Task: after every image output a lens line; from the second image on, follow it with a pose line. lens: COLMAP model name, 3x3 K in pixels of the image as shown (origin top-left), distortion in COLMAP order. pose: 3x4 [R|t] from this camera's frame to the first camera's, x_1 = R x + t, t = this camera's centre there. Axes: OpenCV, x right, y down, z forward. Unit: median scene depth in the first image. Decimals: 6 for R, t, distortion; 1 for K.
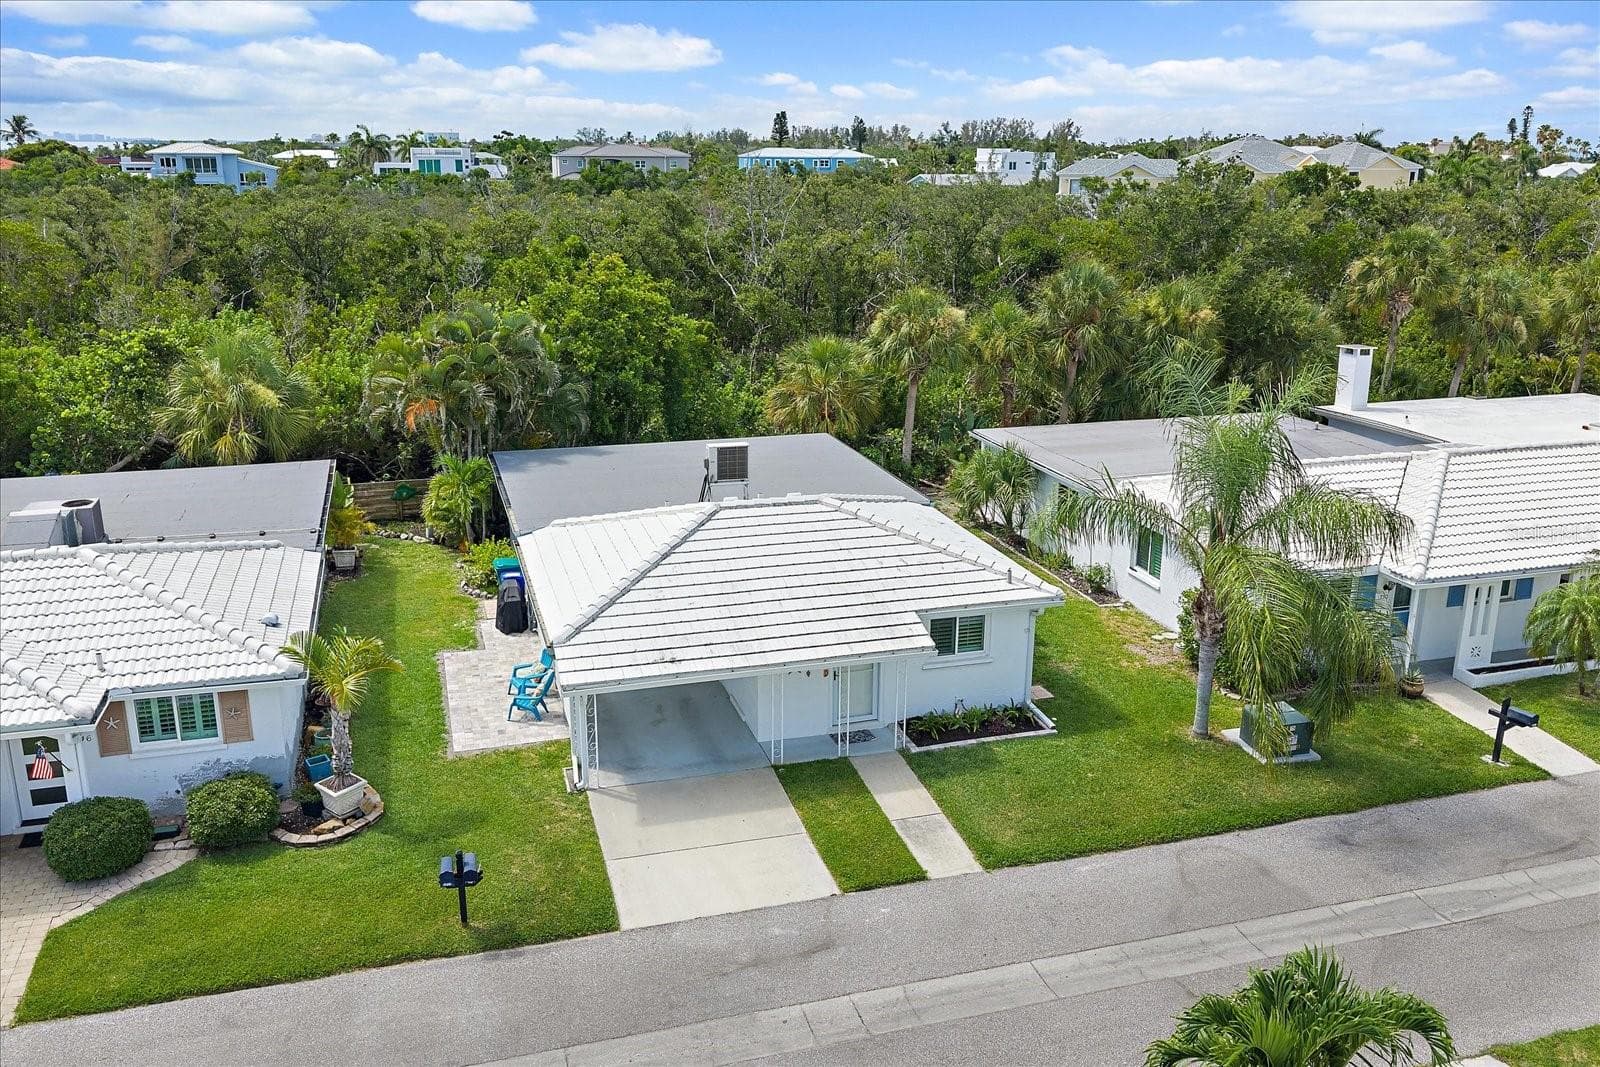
lens RADIAL K [[1362.0, 0, 810.2], [0, 1362.0, 533.9], [0, 0, 1]] dist [0.008455, -0.000675]
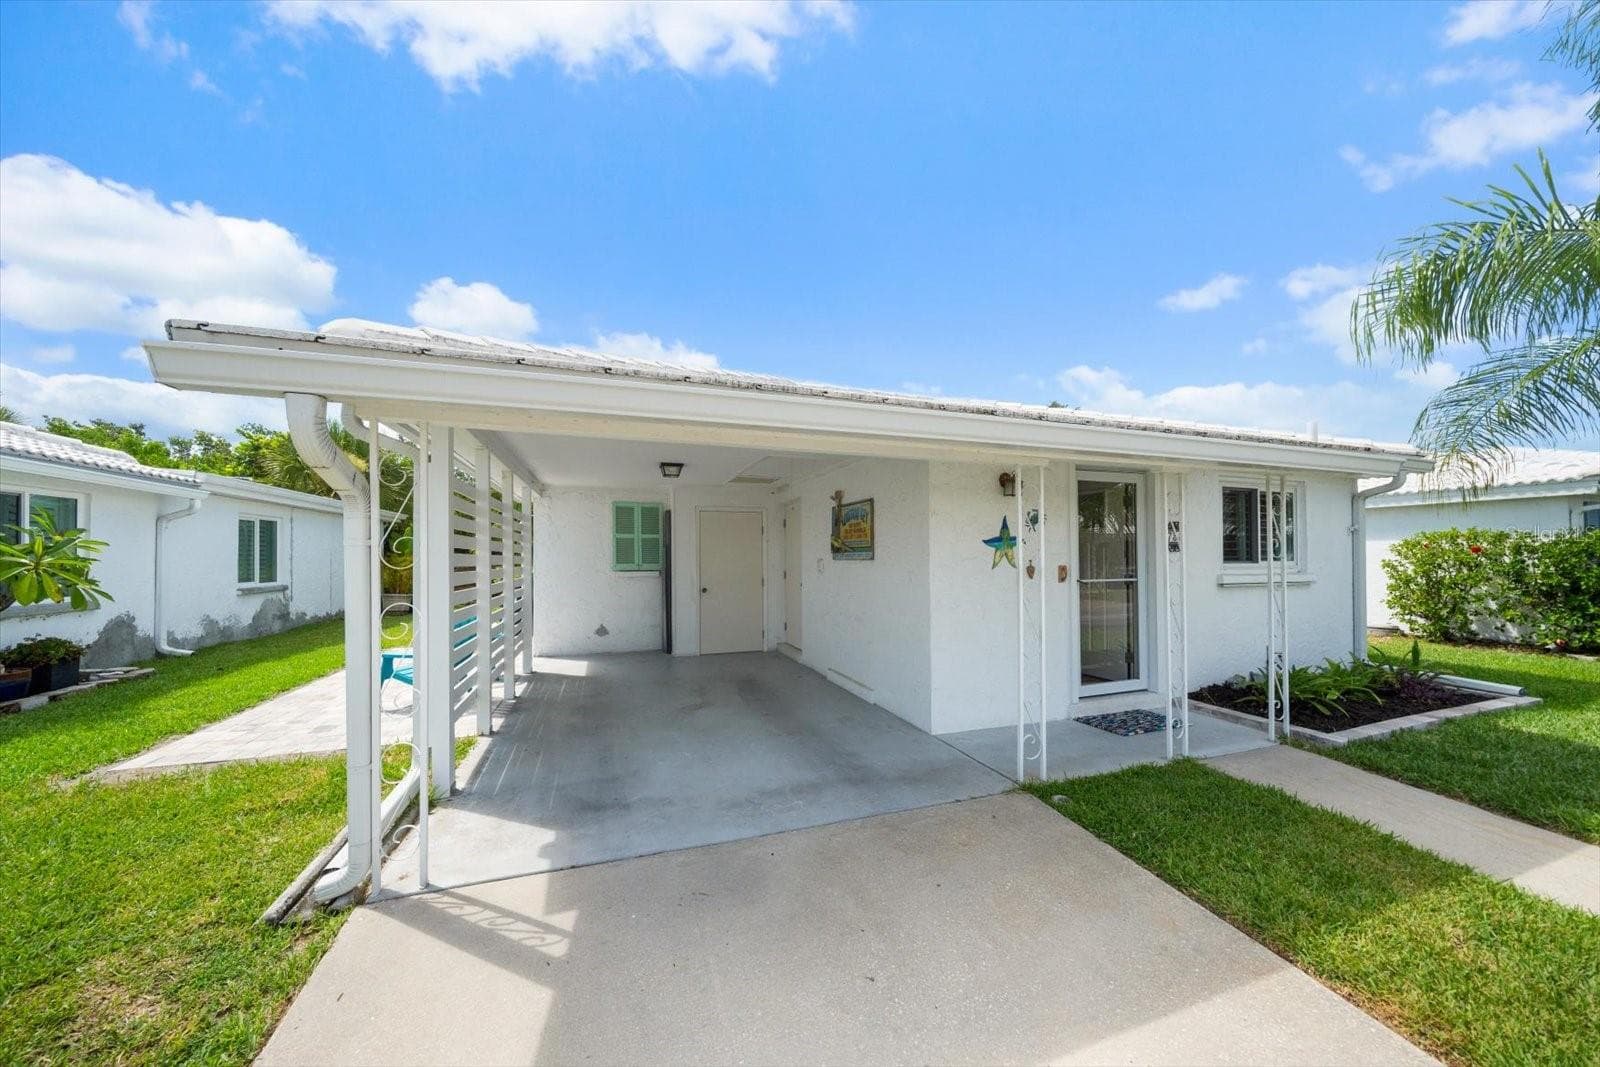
lens RADIAL K [[546.3, 0, 800.9], [0, 546.3, 553.9], [0, 0, 1]] dist [-0.002053, -0.000091]
pose [[0.999117, -0.010119, 0.040777, -0.088130], [0.021563, 0.956493, -0.290957, 0.153565], [-0.036058, 0.291580, 0.955867, 0.857812]]
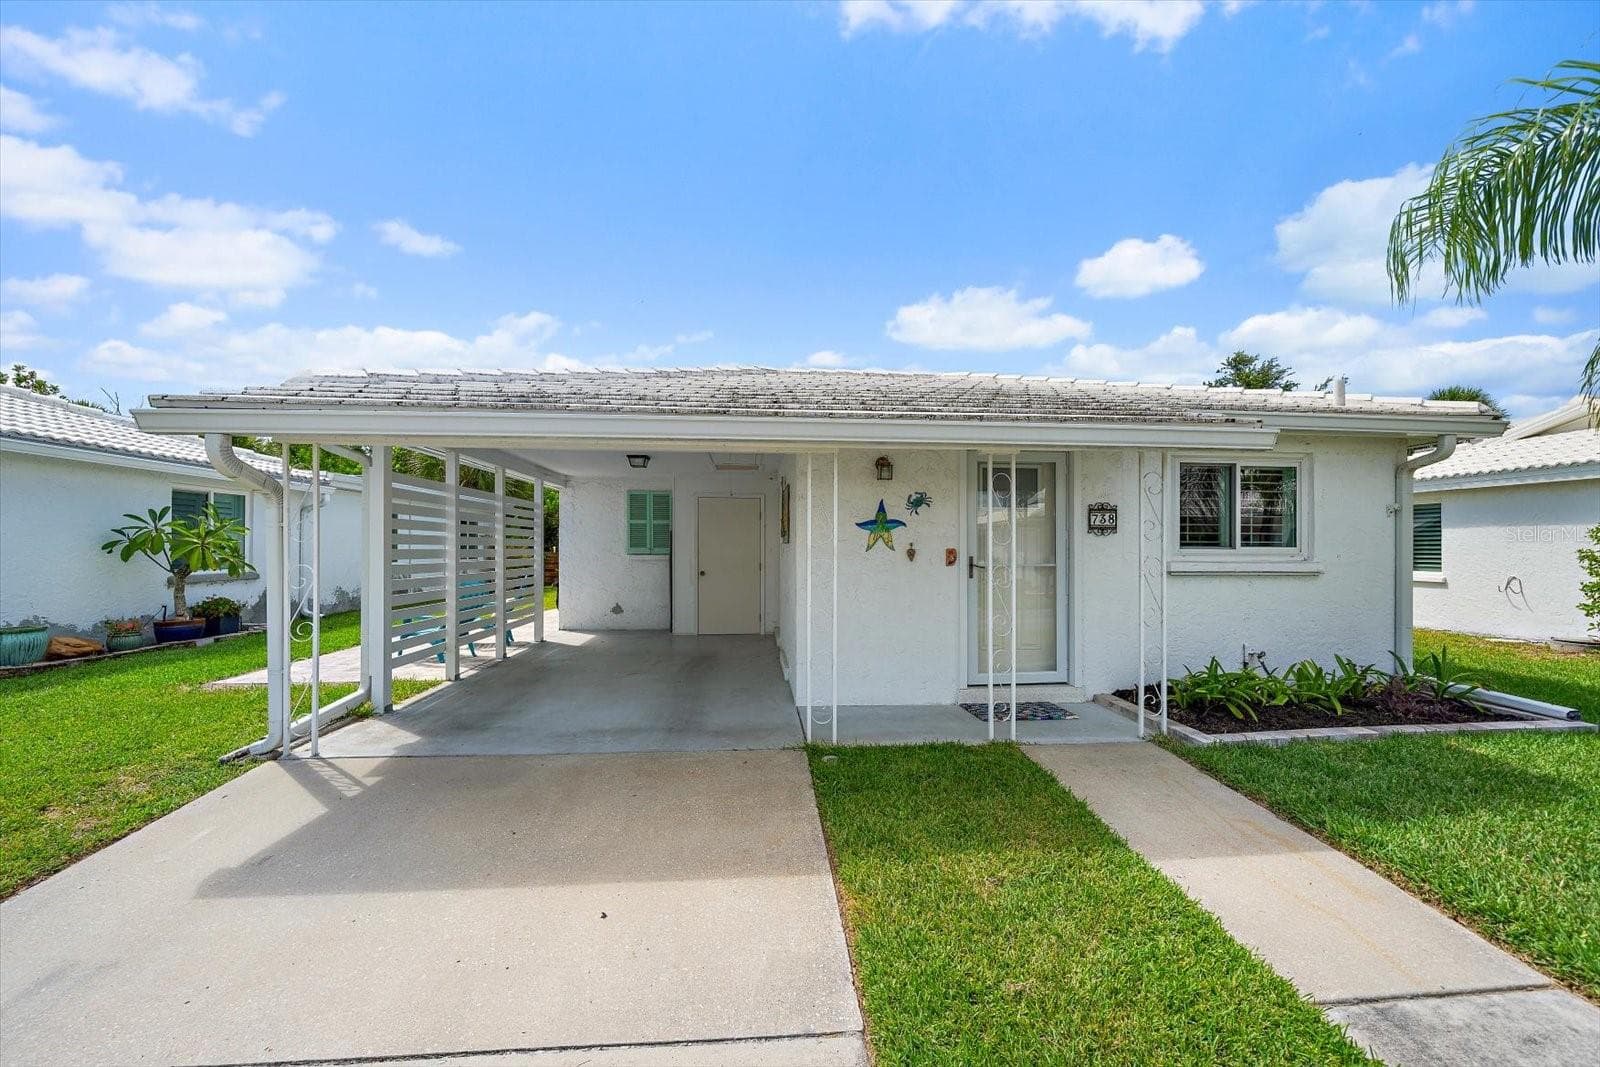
lens RADIAL K [[609.0, 0, 804.2], [0, 609.0, 545.6], [0, 0, 1]] dist [-0.001081, -0.000085]
pose [[0.977058, -0.004611, -0.212923, 0.007124], [-0.057060, 0.957548, -0.282570, 0.165122], [0.205187, 0.288236, 0.935317, 0.830980]]
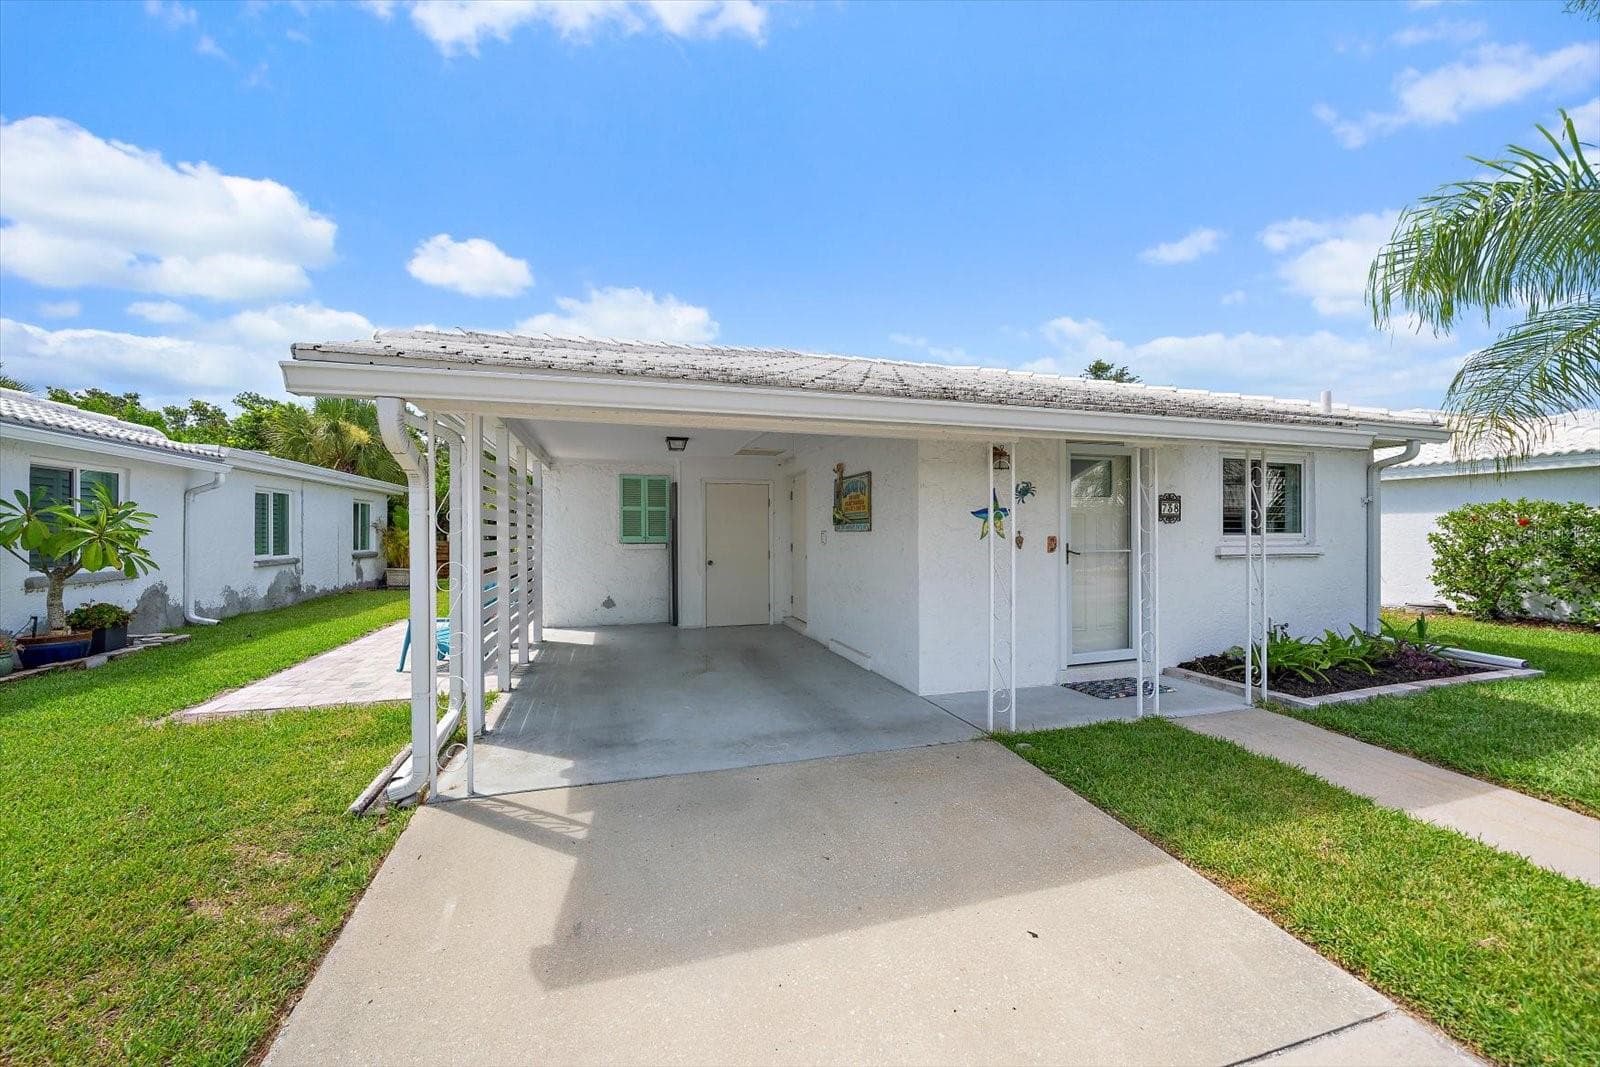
lens RADIAL K [[603.8, 0, 800.0], [0, 603.8, 533.5], [0, 0, 1]] dist [-0.001429, -0.000218]
pose [[0.999953, -0.009599, 0.001627, -0.079999], [0.009665, 0.958665, -0.284374, 0.163947], [0.001169, 0.284376, 0.958712, 0.829101]]
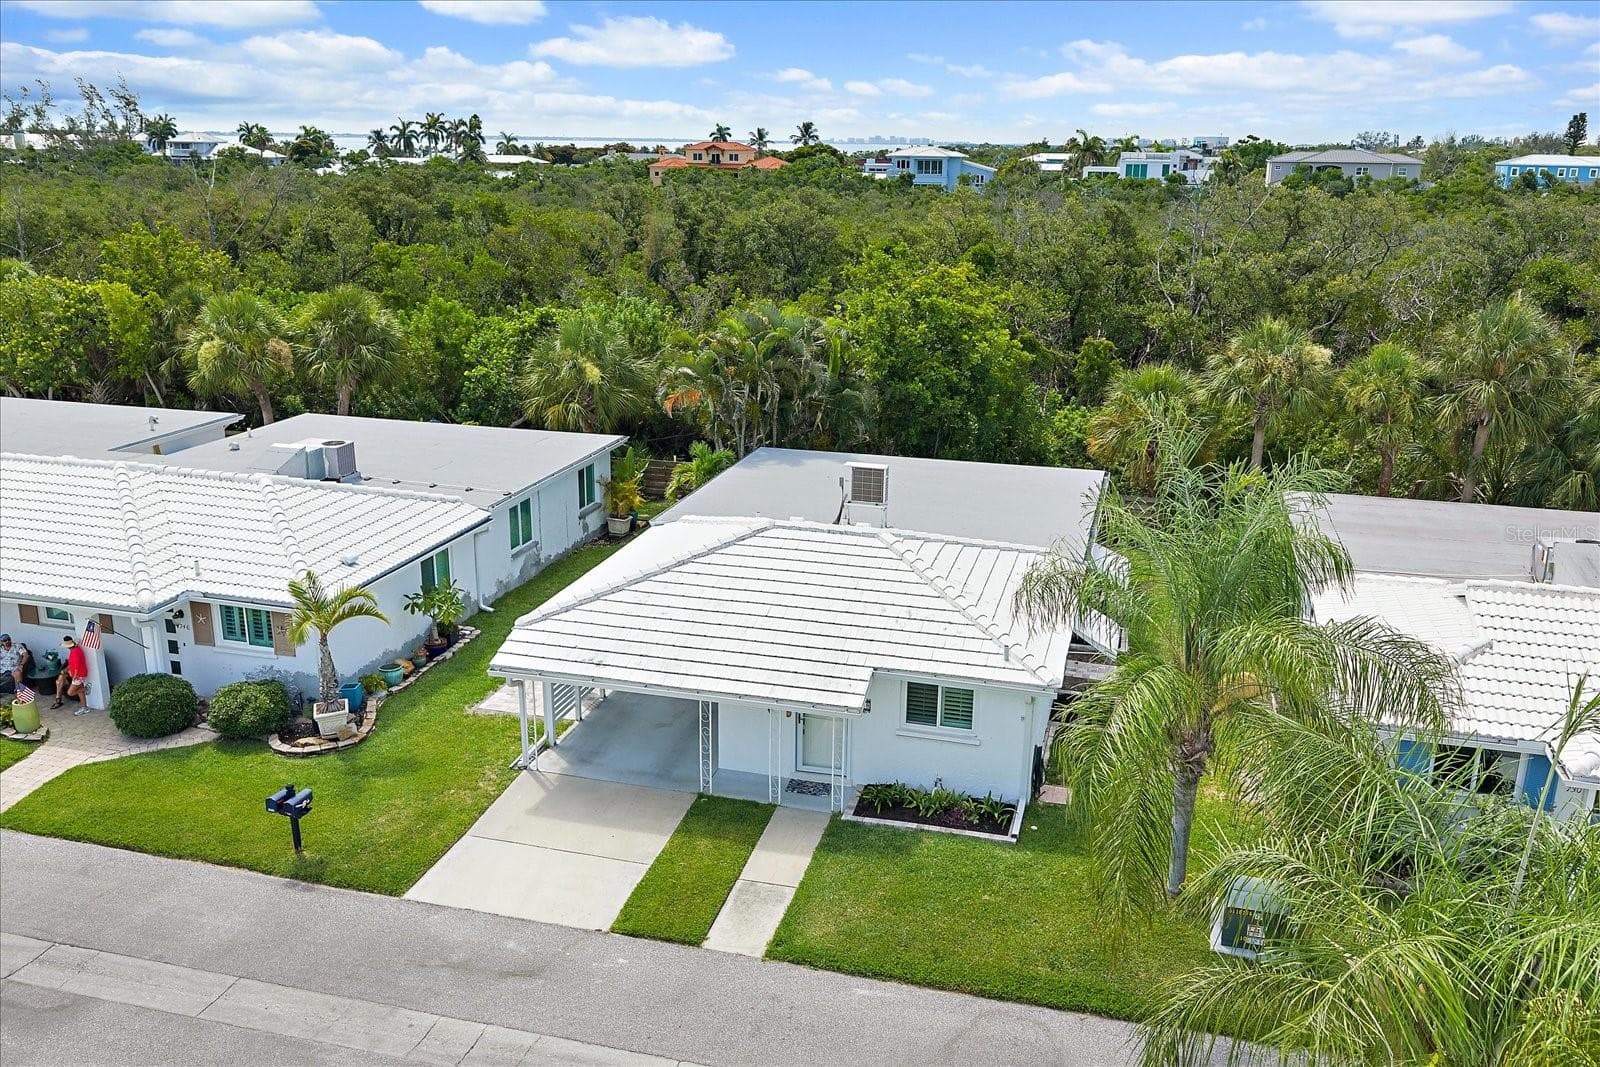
lens RADIAL K [[1362.0, 0, 810.2], [0, 1362.0, 533.9], [0, 0, 1]] dist [0.008455, -0.000675]
pose [[0.842383, 0.152963, -0.516714, 0.512064], [-0.154389, 0.987178, 0.040538, -0.063418], [0.516290, 0.045626, 0.855198, 0.204672]]
